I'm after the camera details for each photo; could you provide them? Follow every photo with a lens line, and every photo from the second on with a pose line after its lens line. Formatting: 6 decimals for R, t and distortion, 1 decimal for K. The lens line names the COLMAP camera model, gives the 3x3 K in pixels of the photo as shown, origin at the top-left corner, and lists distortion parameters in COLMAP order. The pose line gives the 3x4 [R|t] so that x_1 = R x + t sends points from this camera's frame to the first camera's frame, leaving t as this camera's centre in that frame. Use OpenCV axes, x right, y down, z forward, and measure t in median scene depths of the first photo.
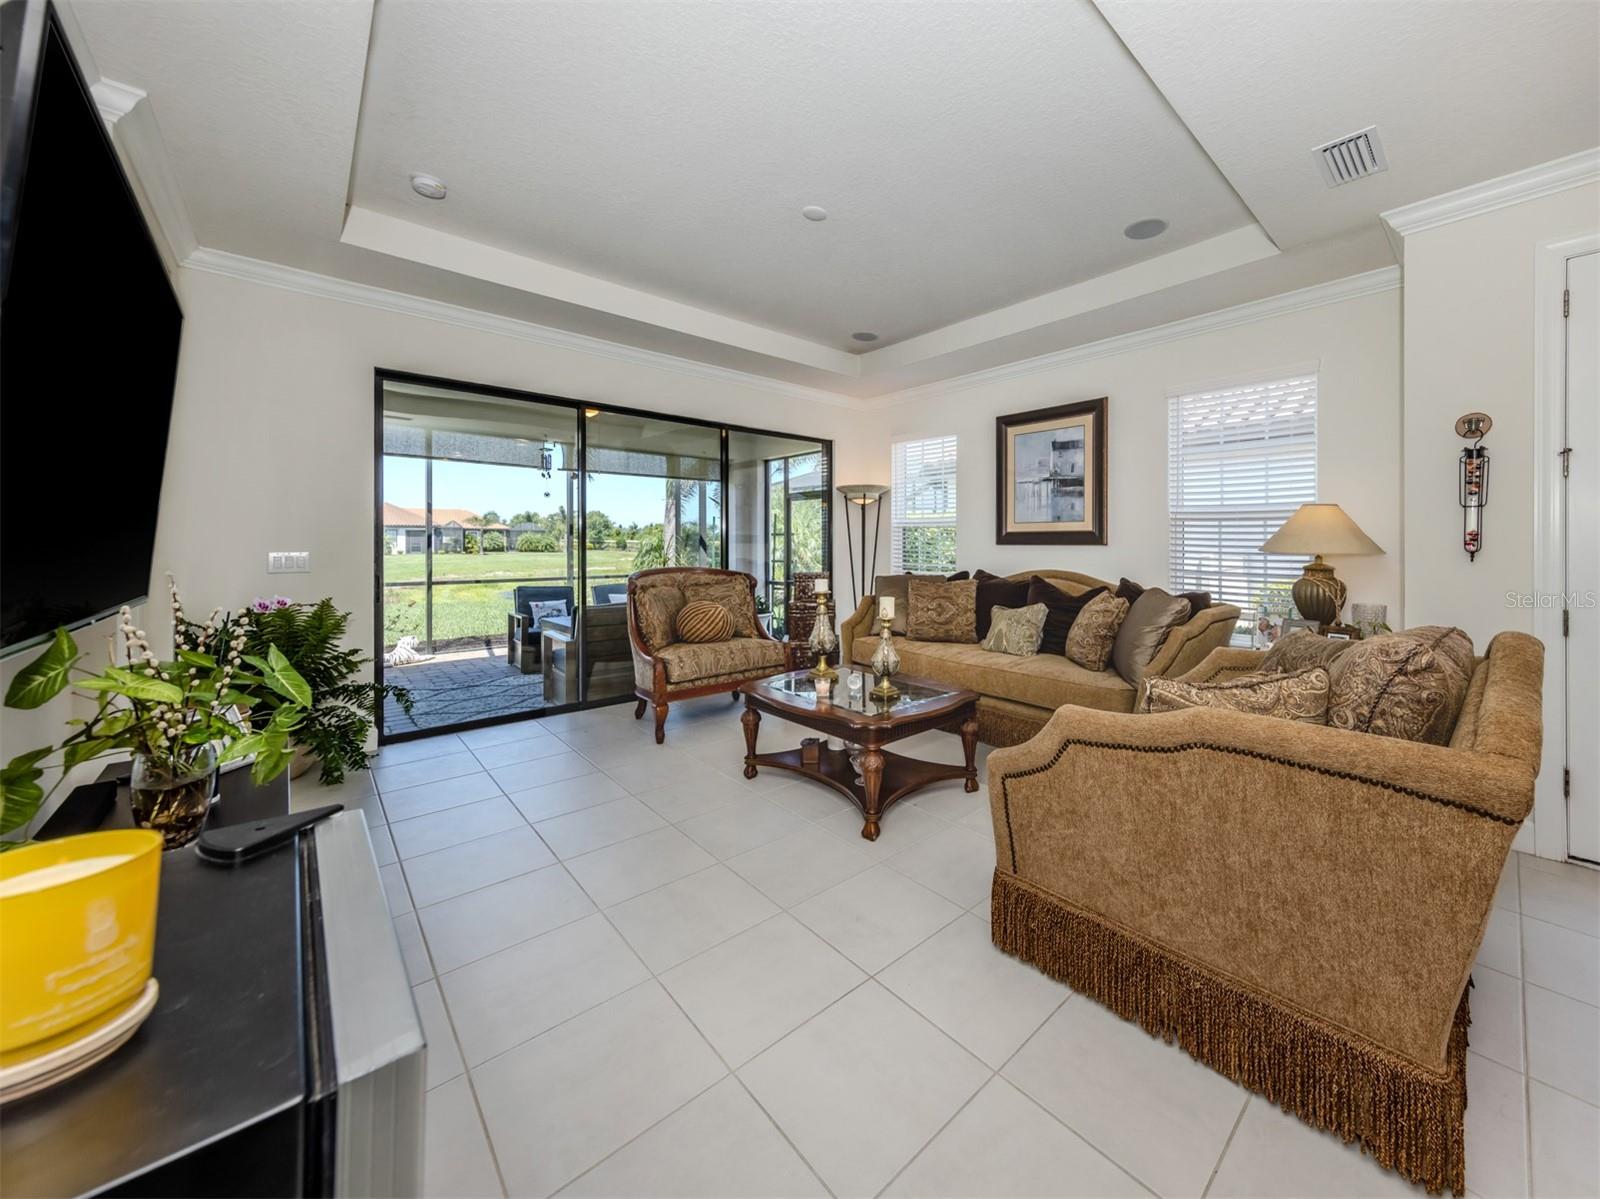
lens RADIAL K [[577.9, 0, 891.2], [0, 577.9, 560.1], [0, 0, 1]] dist [0.002400, -0.000753]
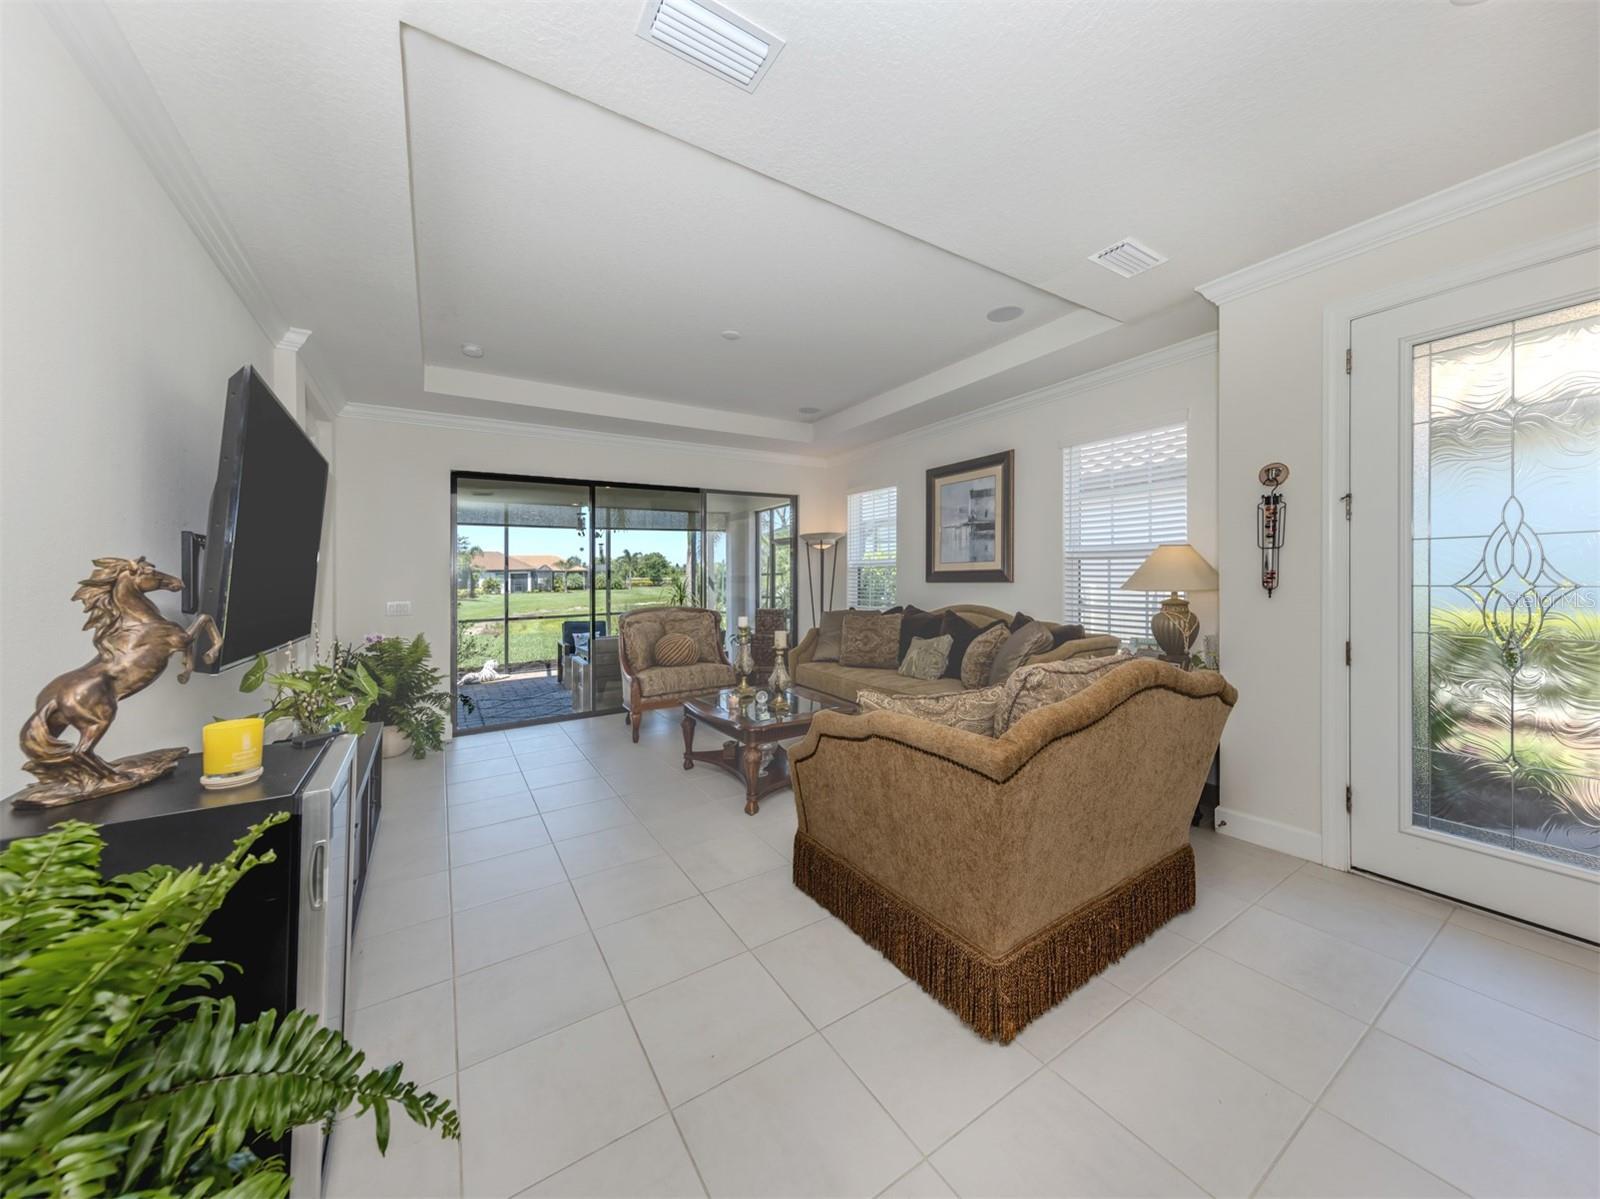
lens RADIAL K [[577.9, 0, 815.3], [0, 577.9, 575.6], [0, 0, 1]] dist [0.002400, -0.000753]
pose [[0.977822, -0.021558, -0.208327, 0.242576], [0.015502, 0.999410, -0.030662, -0.011506], [0.208865, 0.026753, 0.977578, -0.170441]]
